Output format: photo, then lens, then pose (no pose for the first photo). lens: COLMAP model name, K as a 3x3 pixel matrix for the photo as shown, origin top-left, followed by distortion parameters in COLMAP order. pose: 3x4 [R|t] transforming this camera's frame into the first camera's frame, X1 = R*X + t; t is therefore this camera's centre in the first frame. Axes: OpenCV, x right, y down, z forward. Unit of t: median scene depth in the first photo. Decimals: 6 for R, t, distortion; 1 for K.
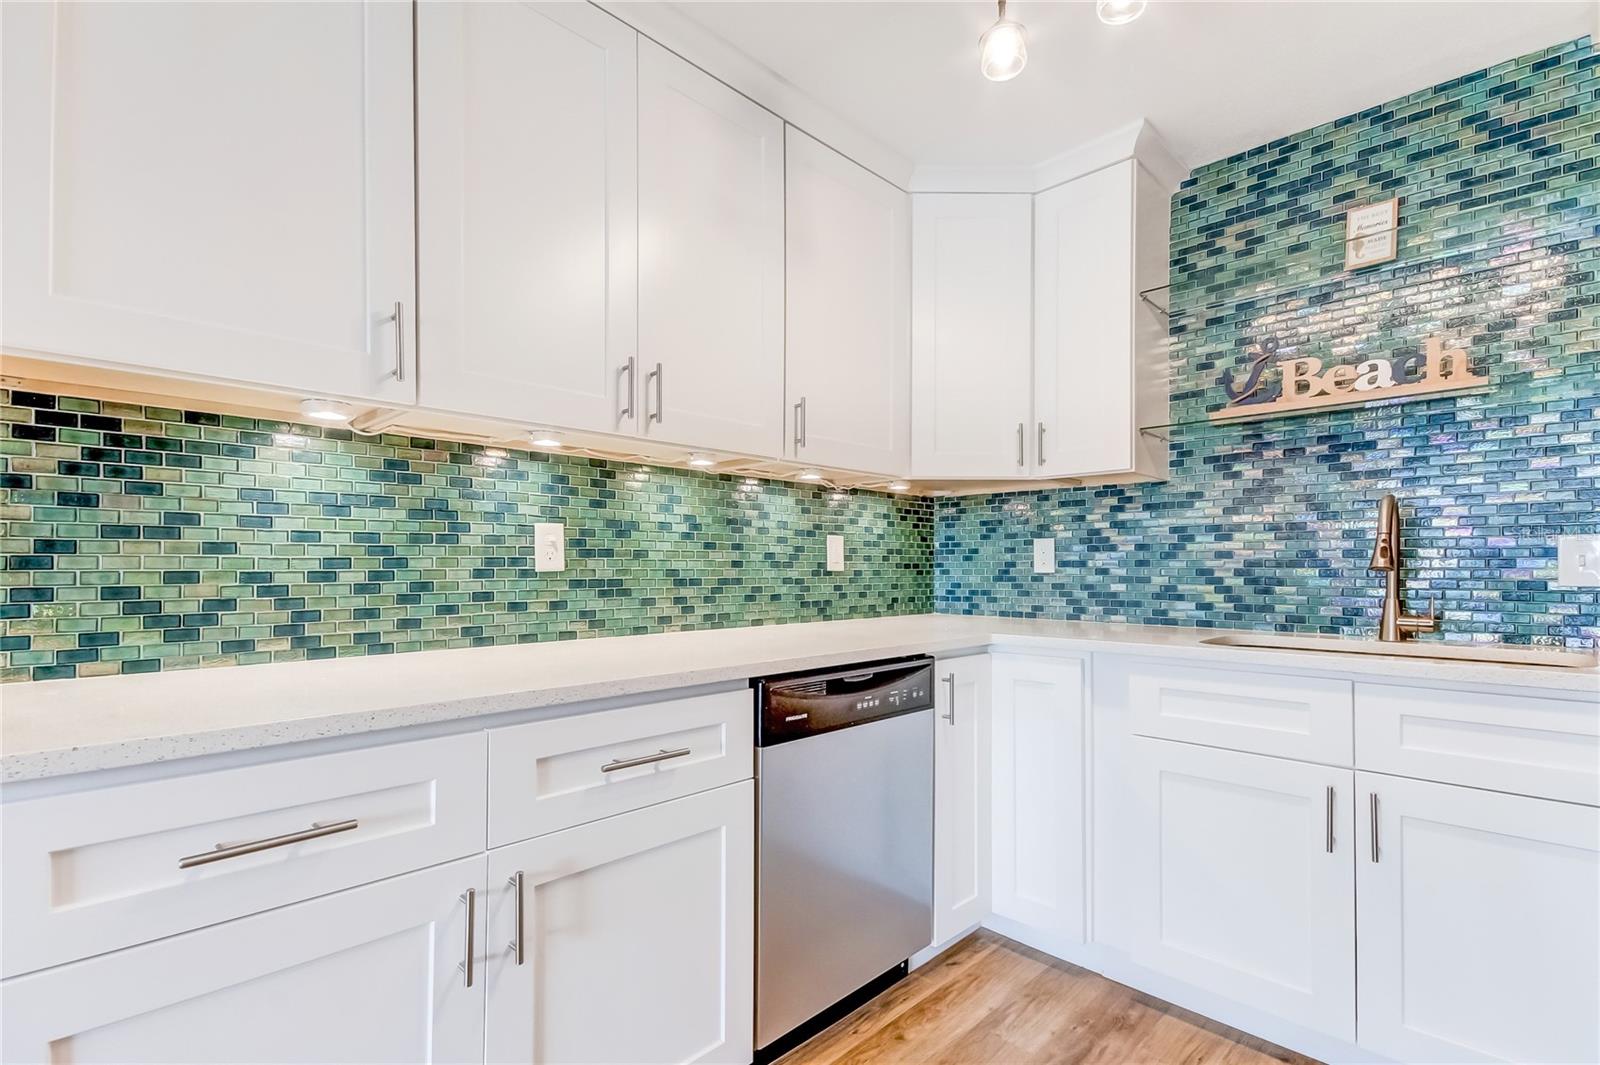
lens RADIAL K [[759.7, 0, 799.4], [0, 759.7, 543.3], [0, 0, 1]] dist [0.042870, -0.014044]
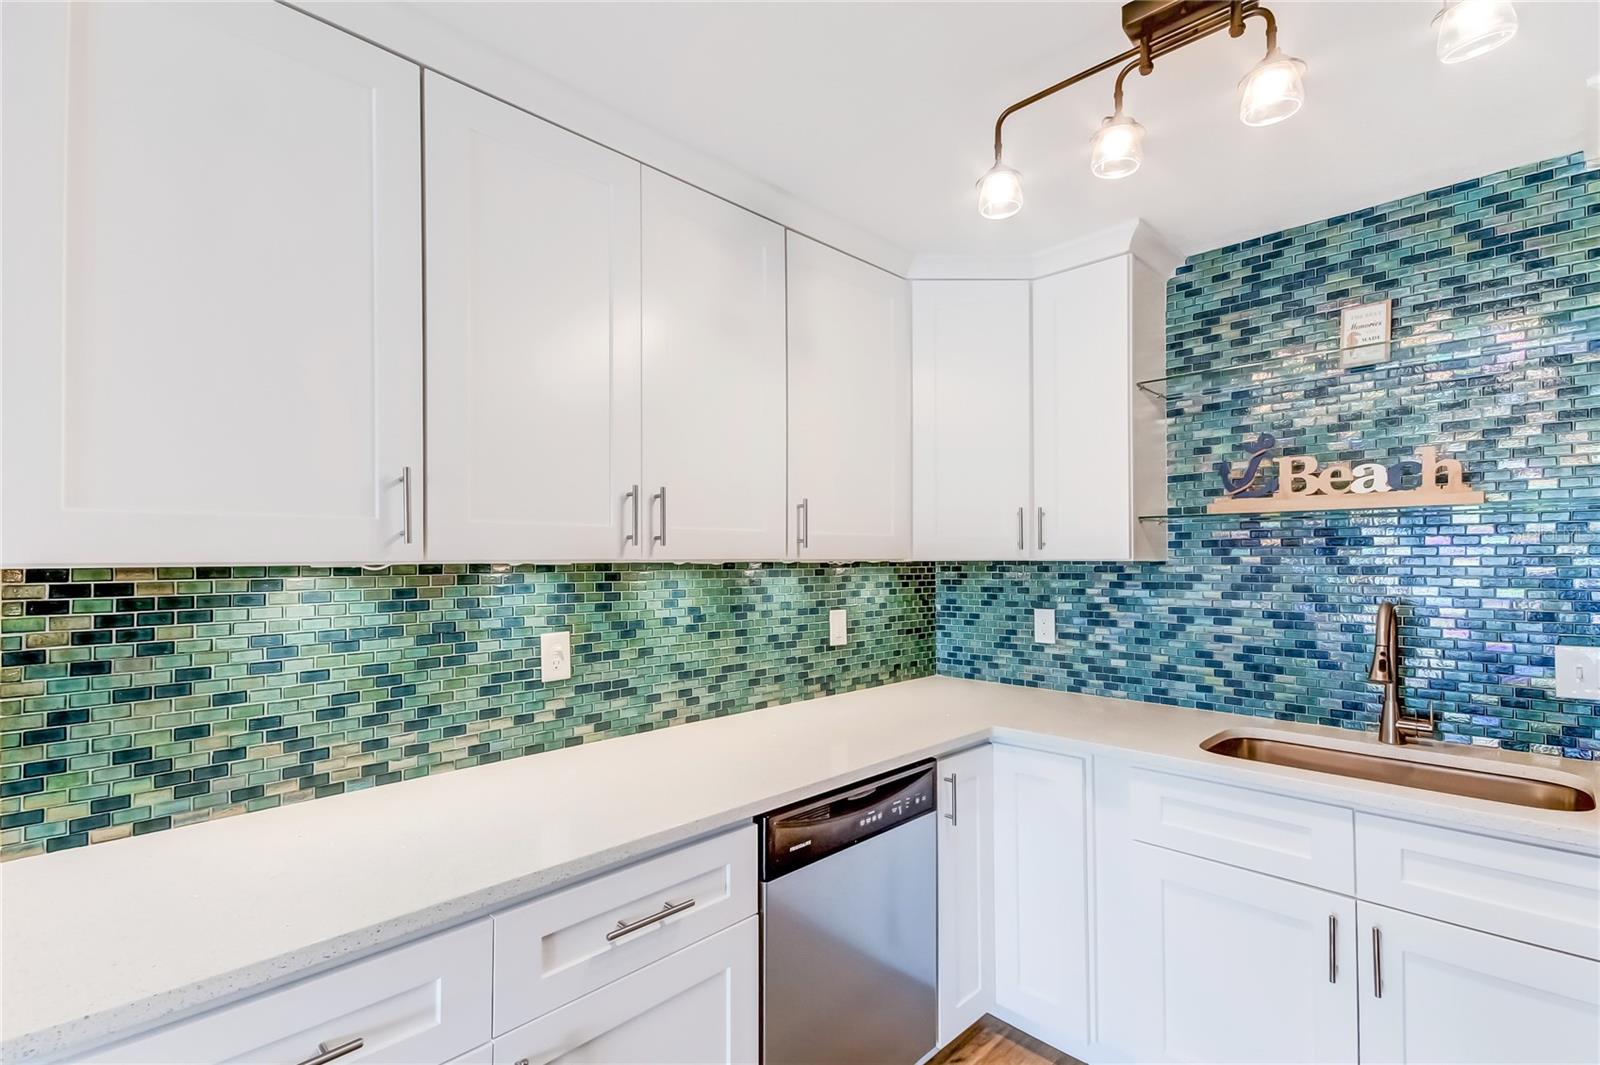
lens RADIAL K [[749.0, 0, 800.0], [0, 749.0, 532.5], [0, 0, 1]] dist [0.041232, -0.012200]
pose [[0.999975, -0.005810, -0.004119, 0.001773], [0.005797, 0.999978, -0.003072, -0.142481], [0.004137, 0.003048, 0.999987, 0.001746]]
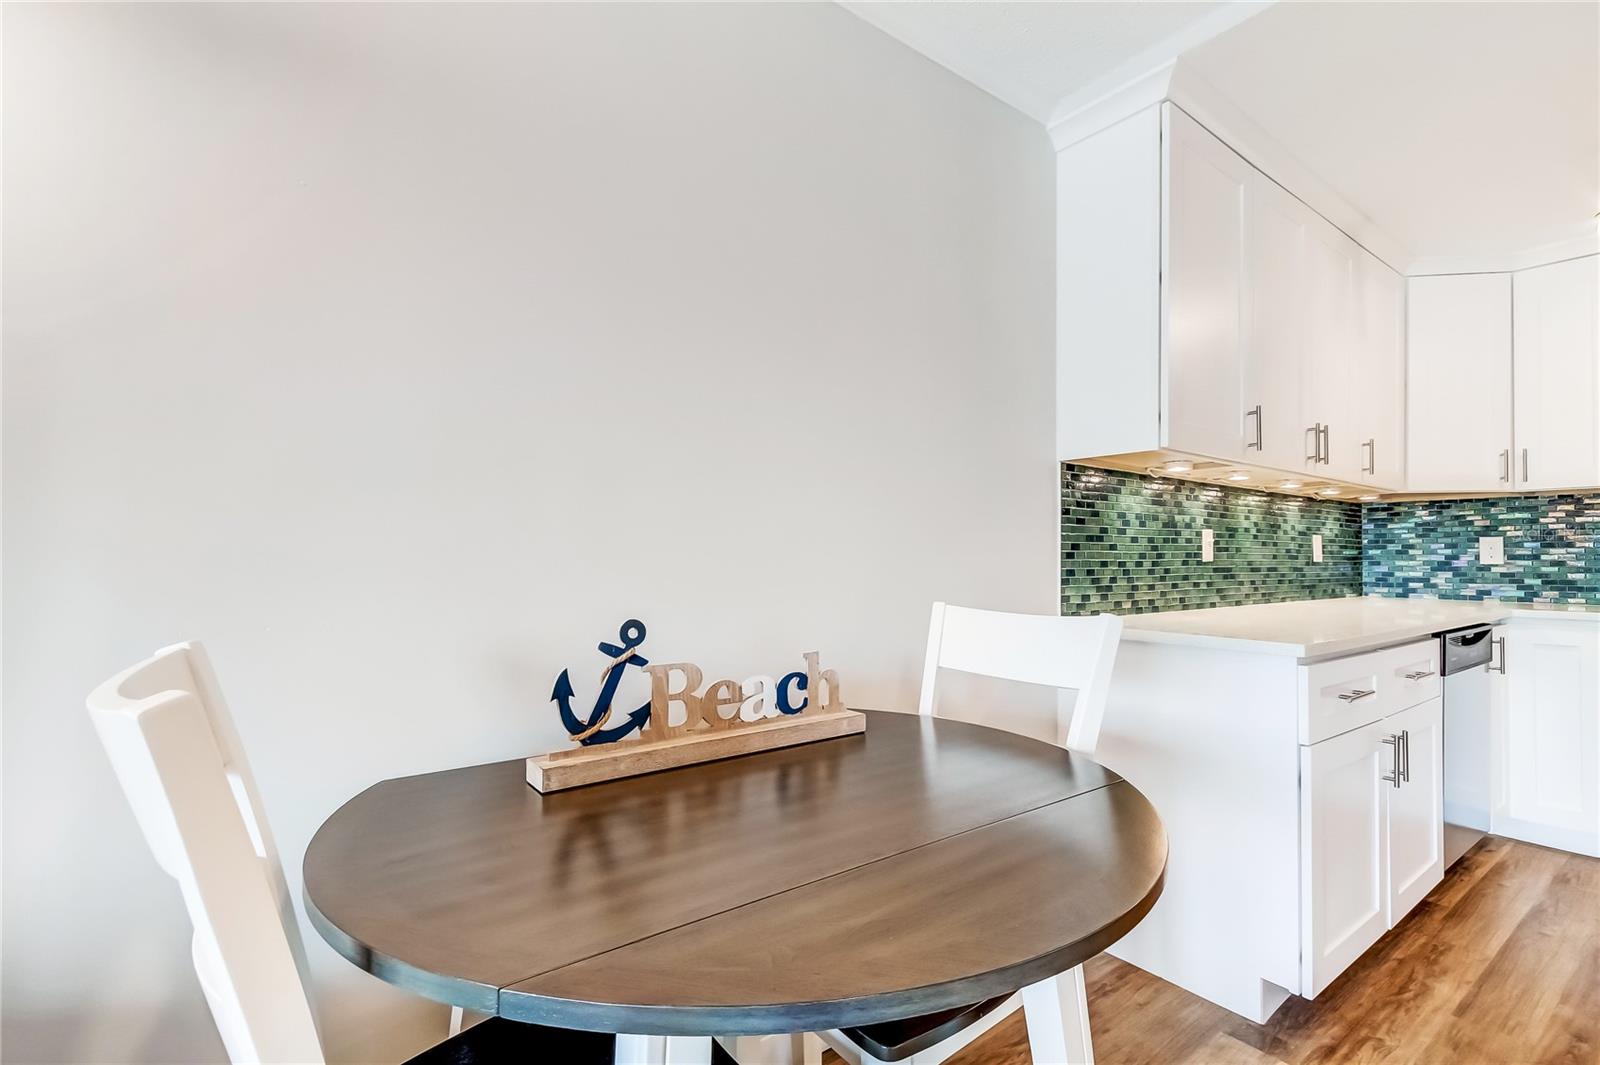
lens RADIAL K [[749.0, 0, 800.0], [0, 749.0, 532.5], [0, 0, 1]] dist [0.041232, -0.012200]
pose [[0.991451, -0.002126, -0.130461, -0.854085], [0.001841, 0.999996, -0.002310, -0.016932], [0.130465, 0.002050, 0.991451, -0.530100]]
